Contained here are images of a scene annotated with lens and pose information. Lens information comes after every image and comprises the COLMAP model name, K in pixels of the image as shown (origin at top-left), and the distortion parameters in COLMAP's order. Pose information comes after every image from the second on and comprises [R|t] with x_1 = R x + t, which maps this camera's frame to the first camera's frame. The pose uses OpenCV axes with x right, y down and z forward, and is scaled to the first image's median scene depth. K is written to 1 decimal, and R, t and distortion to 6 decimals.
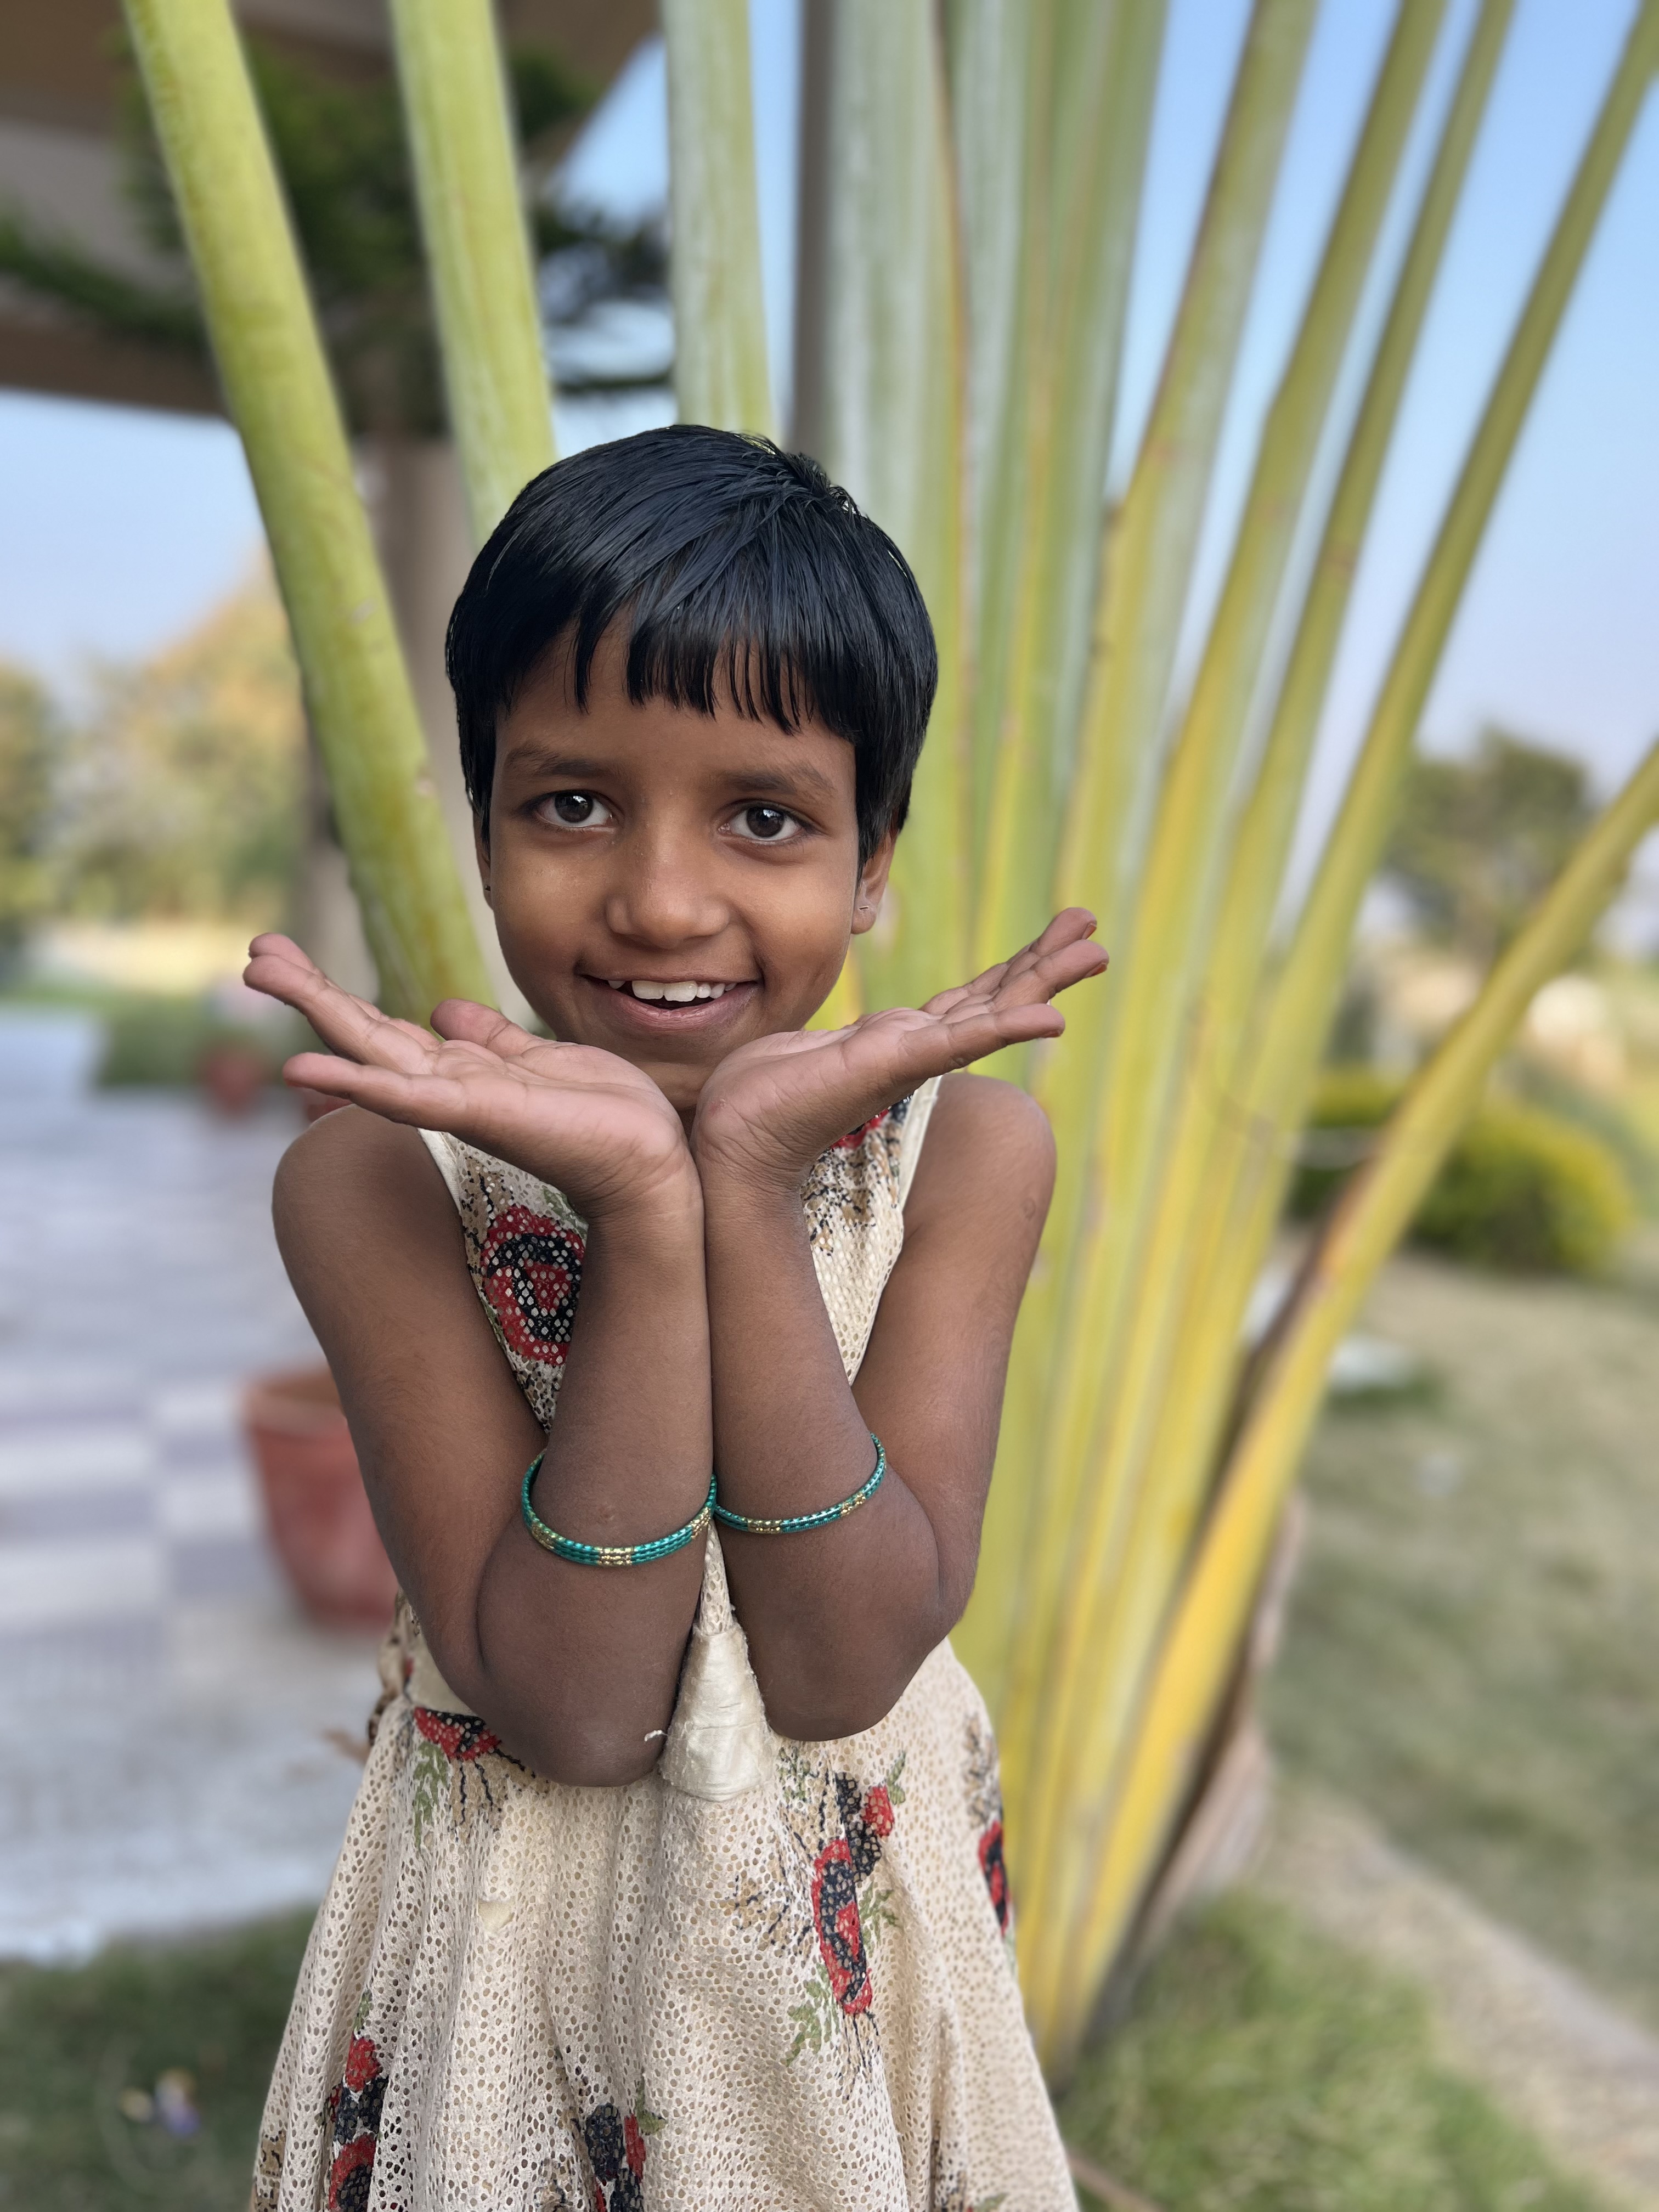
lens RADIAL K [[1668.3, 0, 823.5], [0, 1668.3, 1107.6], [0, 0, 1]] dist [0.025452, -0.037283]
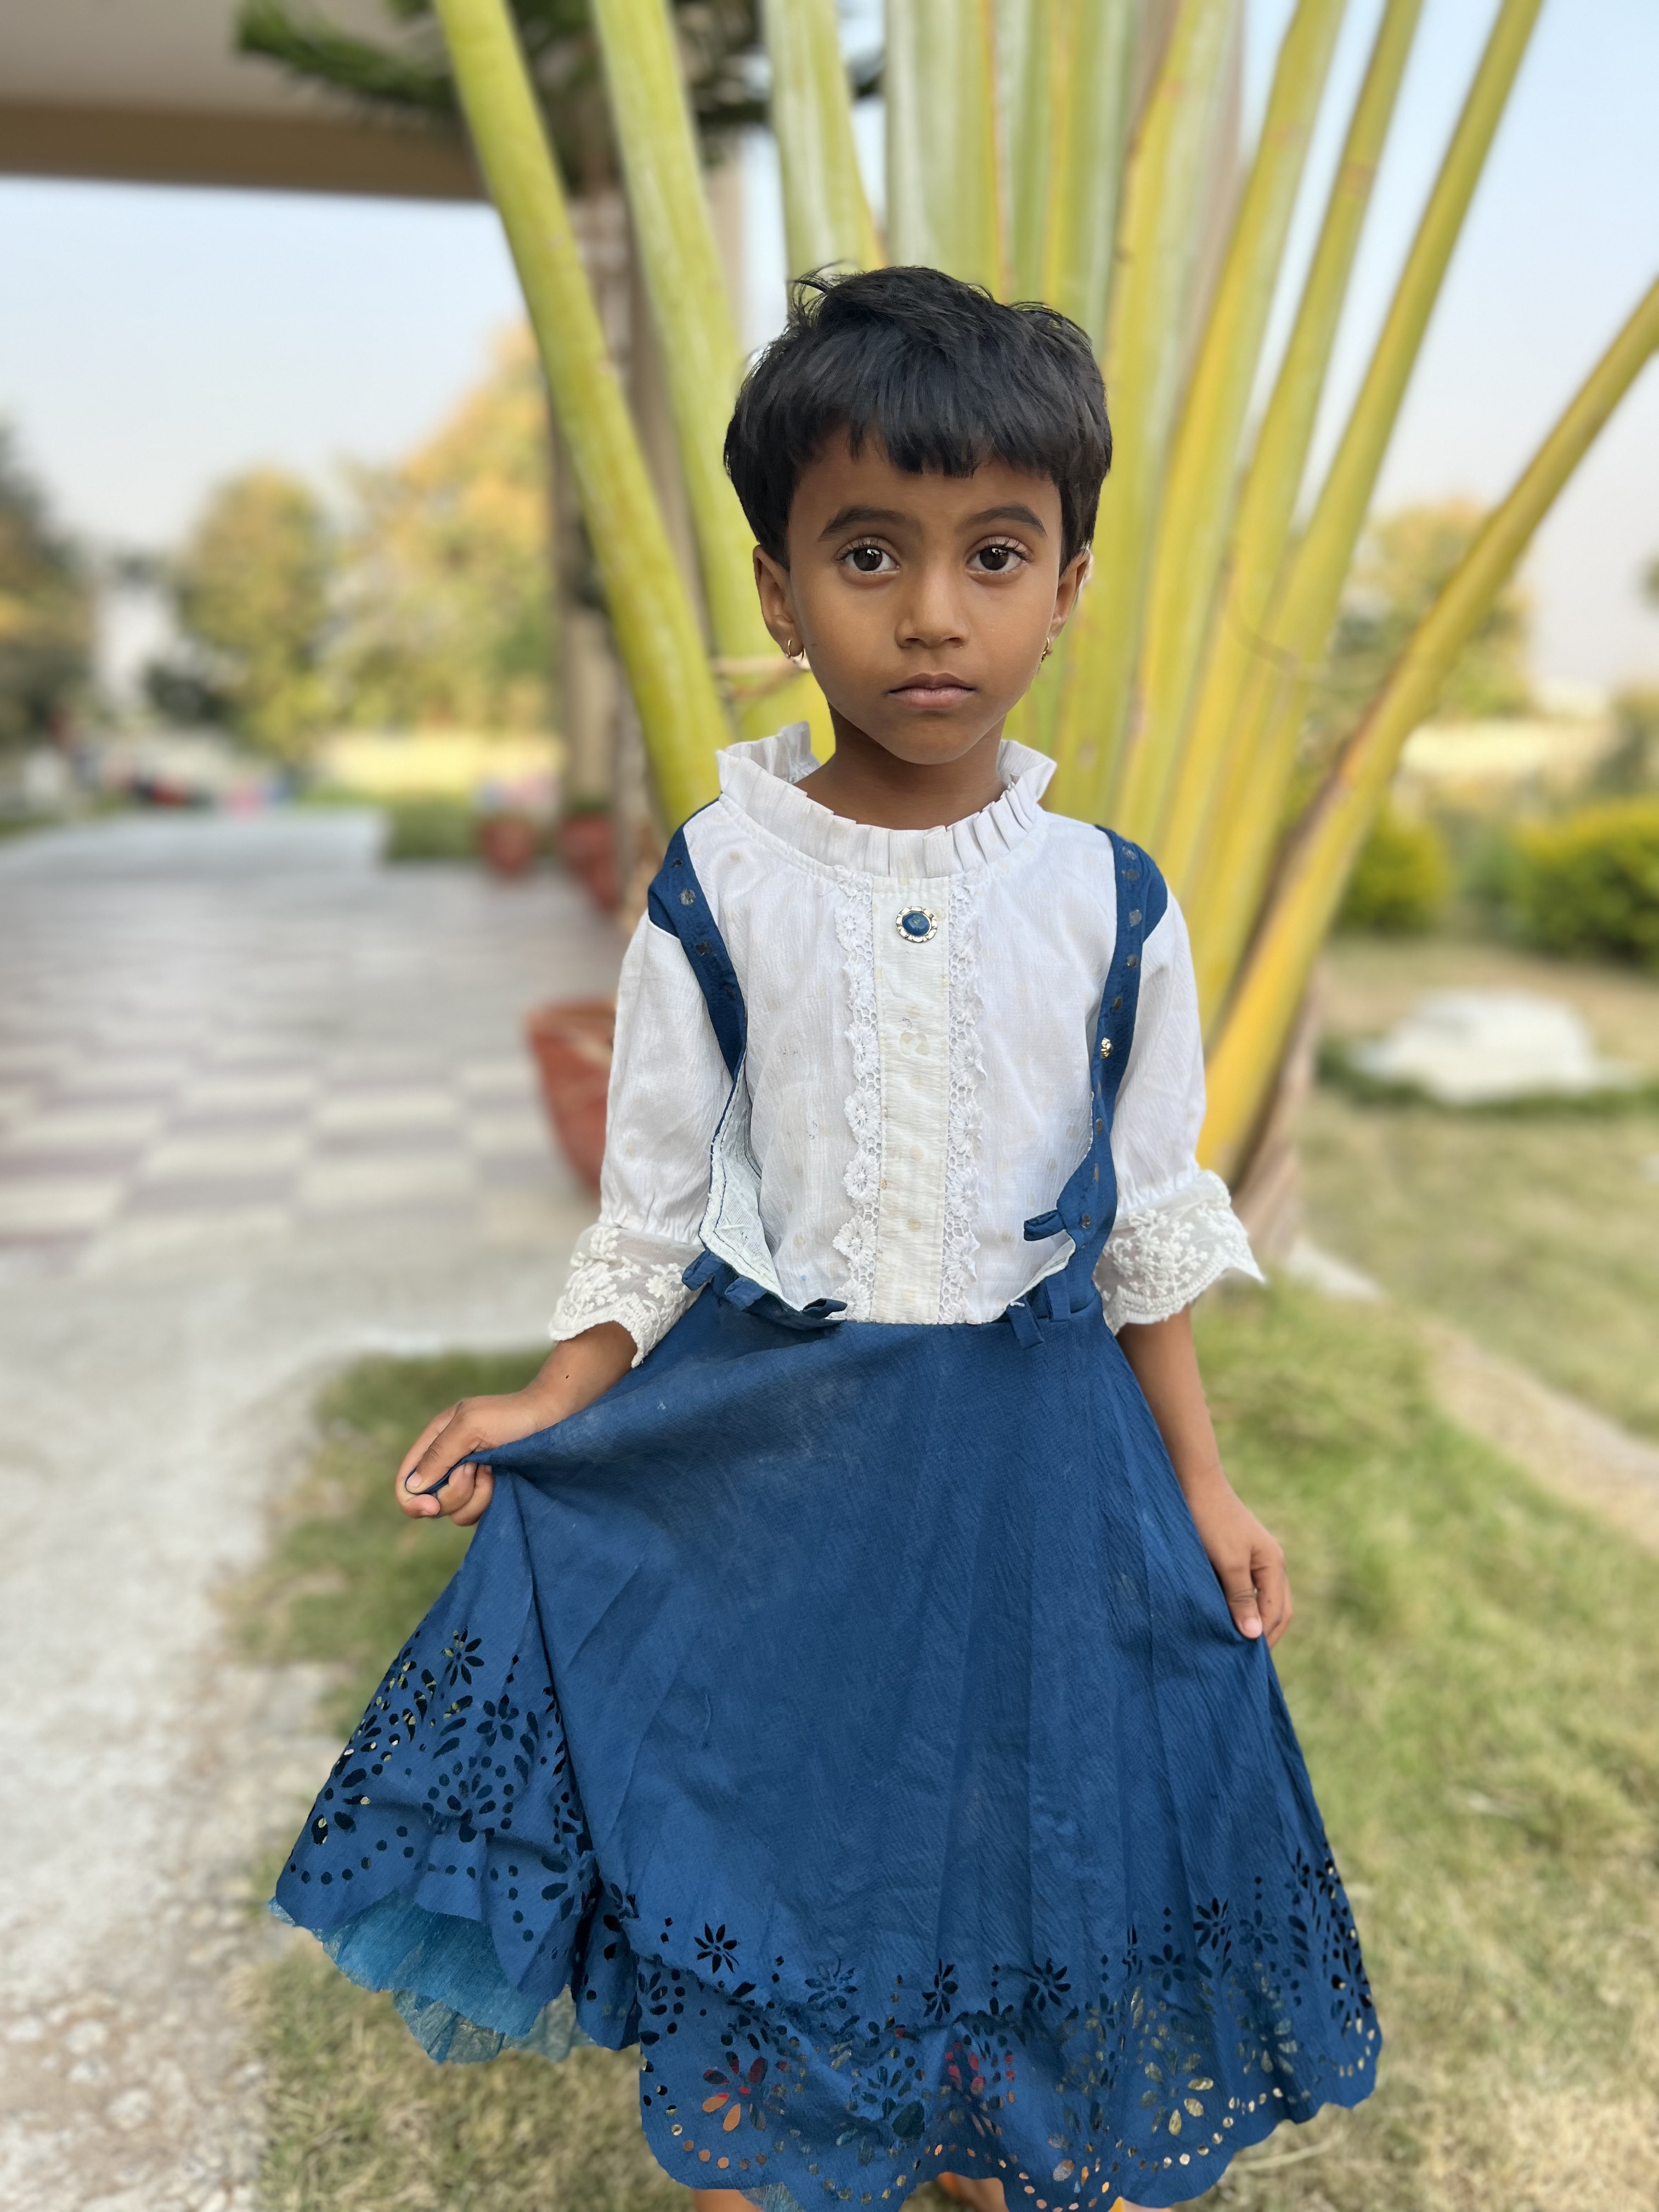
lens RADIAL K [[1668.3, 0, 843.5], [0, 1668.3, 1106.3], [0, 0, 1]] dist [0.025452, -0.037283]
pose [[0.989031, -0.017347, -0.146685, 0.082580], [0.035278, 0.992081, 0.120541, 0.133966], [0.143432, -0.124394, 0.981811, -0.236697]]
